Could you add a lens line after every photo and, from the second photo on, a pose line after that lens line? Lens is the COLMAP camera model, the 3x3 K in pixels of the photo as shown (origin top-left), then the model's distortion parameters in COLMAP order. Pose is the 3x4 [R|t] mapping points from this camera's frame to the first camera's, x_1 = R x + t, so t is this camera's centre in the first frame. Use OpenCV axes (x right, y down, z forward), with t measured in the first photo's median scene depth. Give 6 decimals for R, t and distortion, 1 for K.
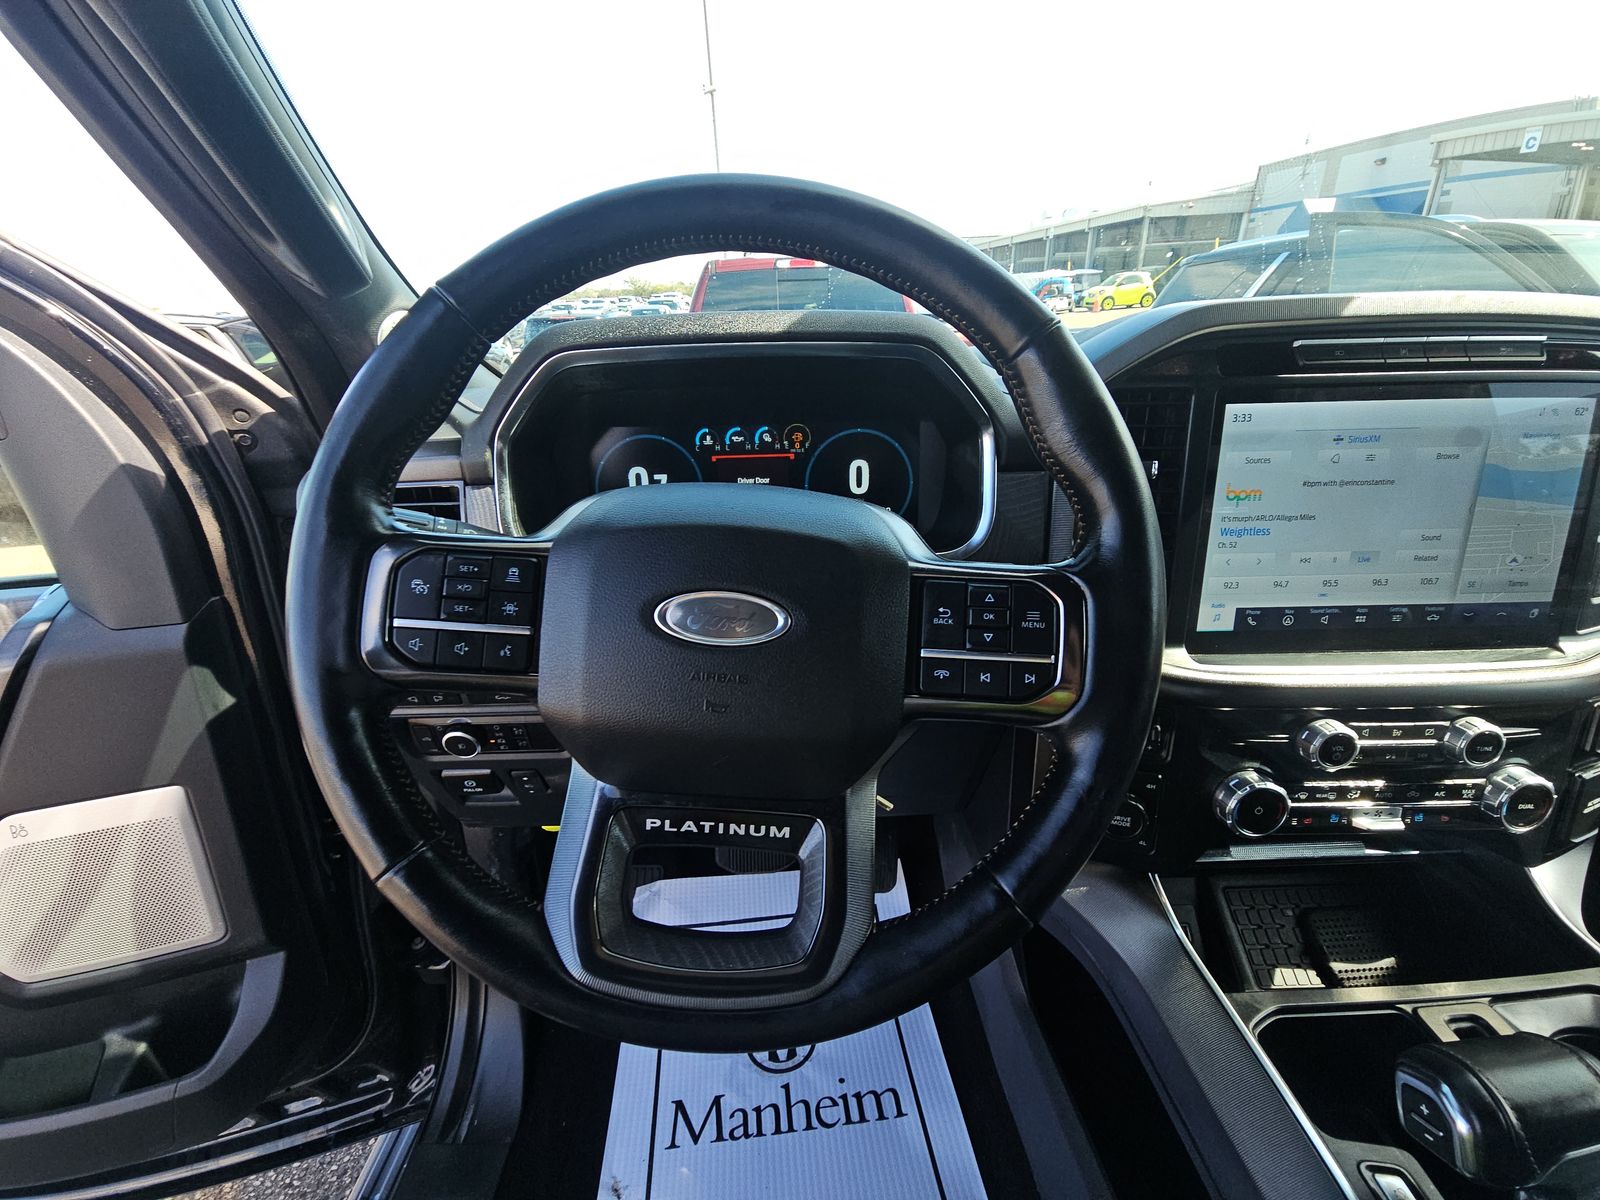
lens RADIAL K [[651.9, 0, 793.4], [0, 651.9, 595.4], [0, 0, 1]] dist [0.003768, -0.004527]
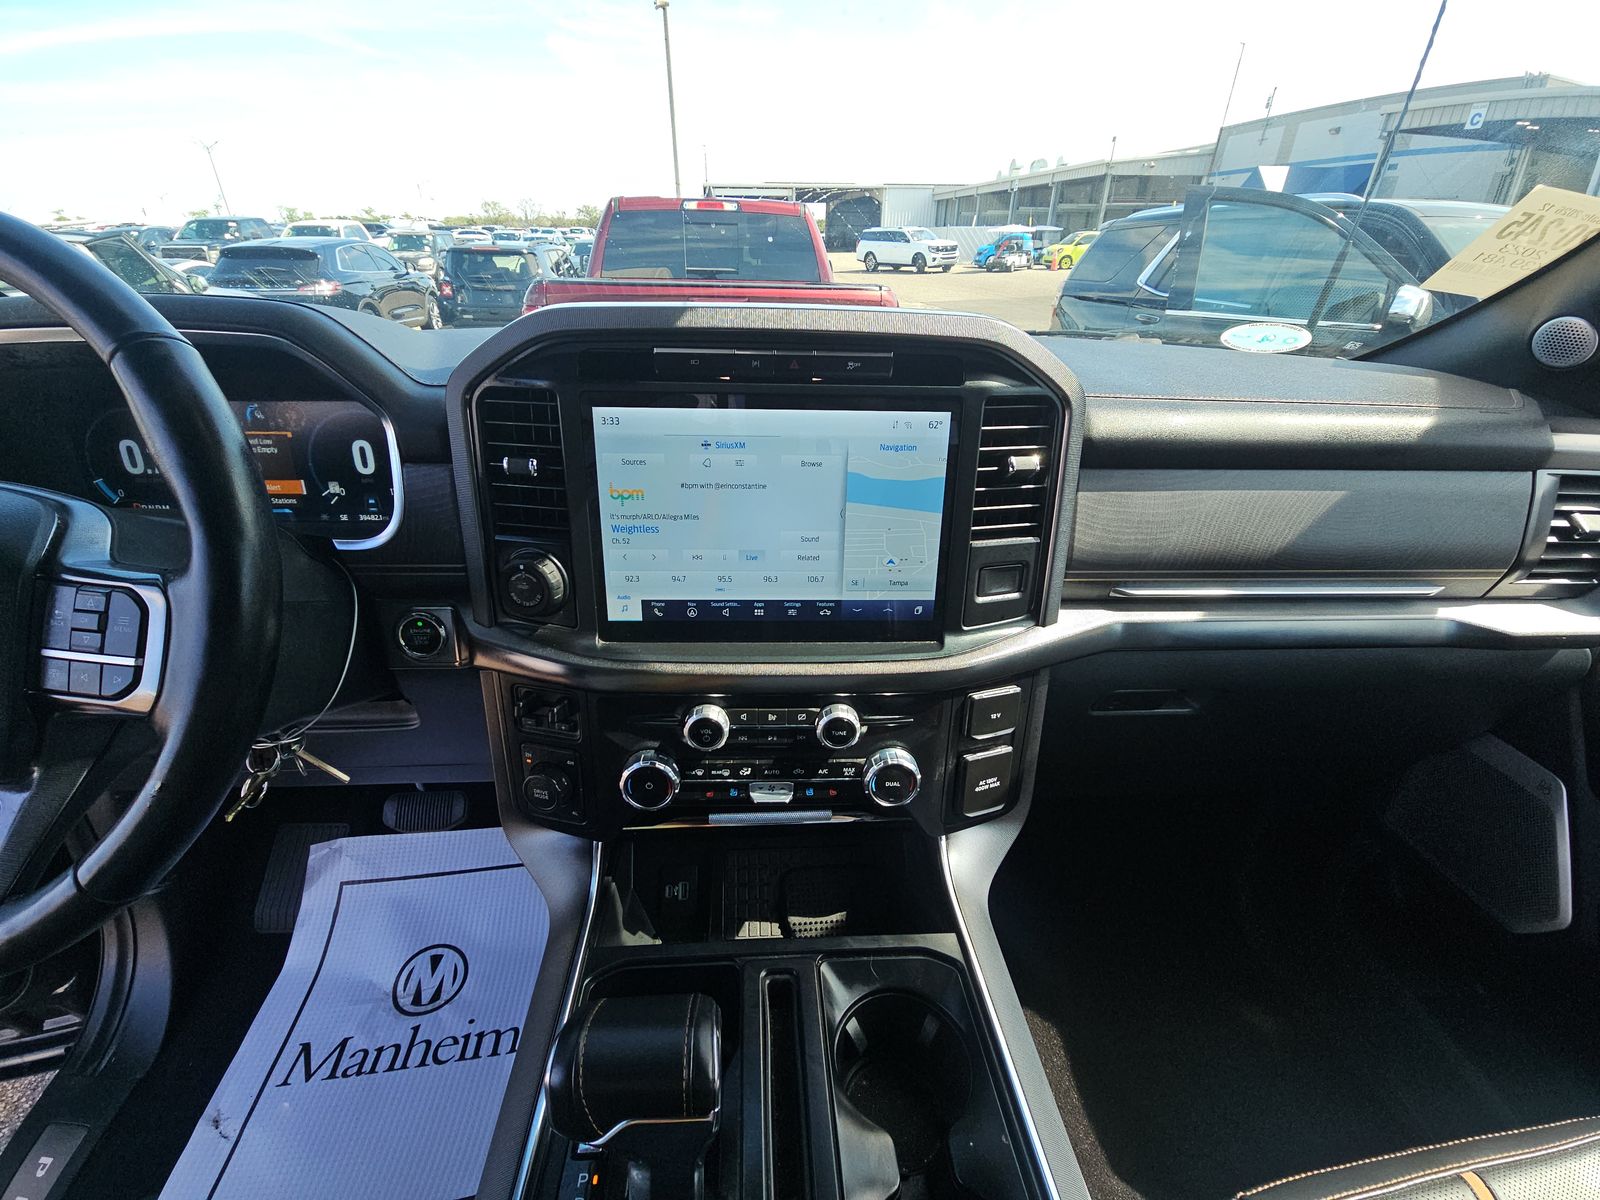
lens RADIAL K [[650.4, 0, 798.0], [0, 650.4, 595.5], [0, 0, 1]] dist [0.000494, -0.000501]
pose [[0.997685, 0.020262, 0.064916, 0.554481], [-0.024948, 0.997078, 0.072201, -0.045422], [-0.063263, -0.073653, 0.995275, -0.046332]]
